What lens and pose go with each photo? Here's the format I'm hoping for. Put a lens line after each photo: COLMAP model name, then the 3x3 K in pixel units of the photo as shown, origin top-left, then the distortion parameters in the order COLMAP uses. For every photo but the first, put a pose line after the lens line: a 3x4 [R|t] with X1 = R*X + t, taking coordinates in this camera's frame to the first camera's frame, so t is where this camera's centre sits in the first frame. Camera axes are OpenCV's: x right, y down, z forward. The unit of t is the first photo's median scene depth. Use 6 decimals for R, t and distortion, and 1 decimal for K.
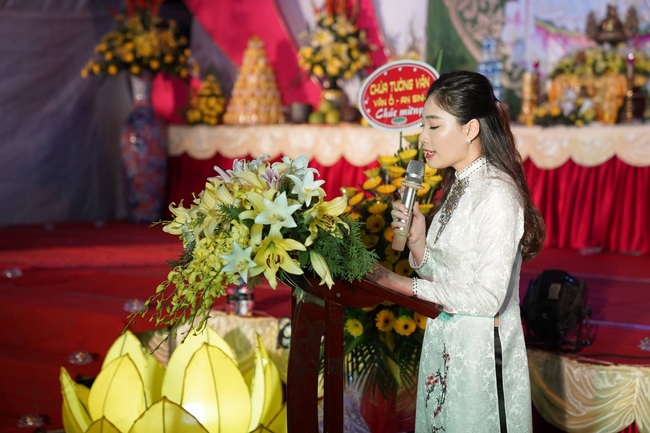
lens RADIAL K [[1163.1, 0, 334.3], [0, 1163.1, 203.6], [0, 0, 1]] dist [0.337549, -0.046041]
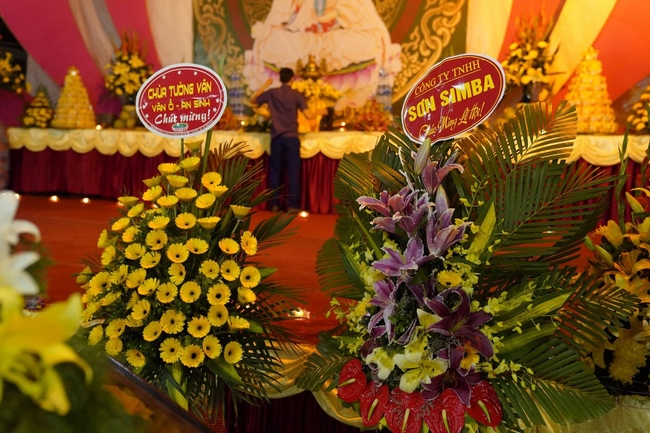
lens RADIAL K [[648.8, 0, 325.0], [0, 648.8, 216.5], [0, 0, 1]] dist [-0.006692, 0.155196]
pose [[0.961321, -0.028608, 0.273941, 0.021662], [0.010305, 0.997631, 0.068021, -0.032227], [-0.275238, -0.062567, 0.959338, 0.445588]]
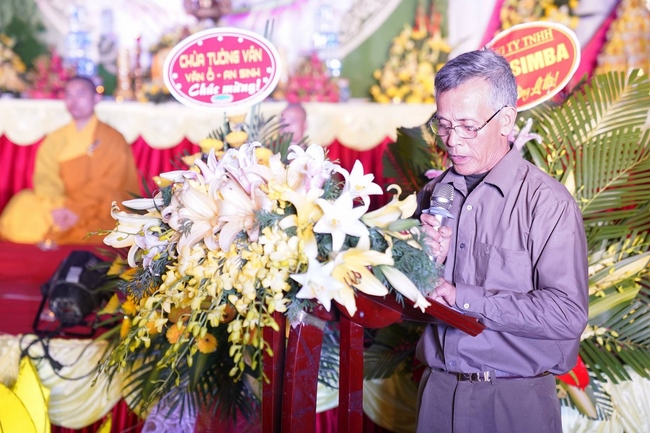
lens RADIAL K [[1163.1, 0, 334.3], [0, 1163.1, 203.6], [0, 0, 1]] dist [0.337549, -0.046041]
pose [[0.912068, -0.032160, 0.408777, -0.222830], [0.023613, 0.999385, 0.025939, -0.013510], [-0.409360, -0.014005, 0.912266, 0.170353]]
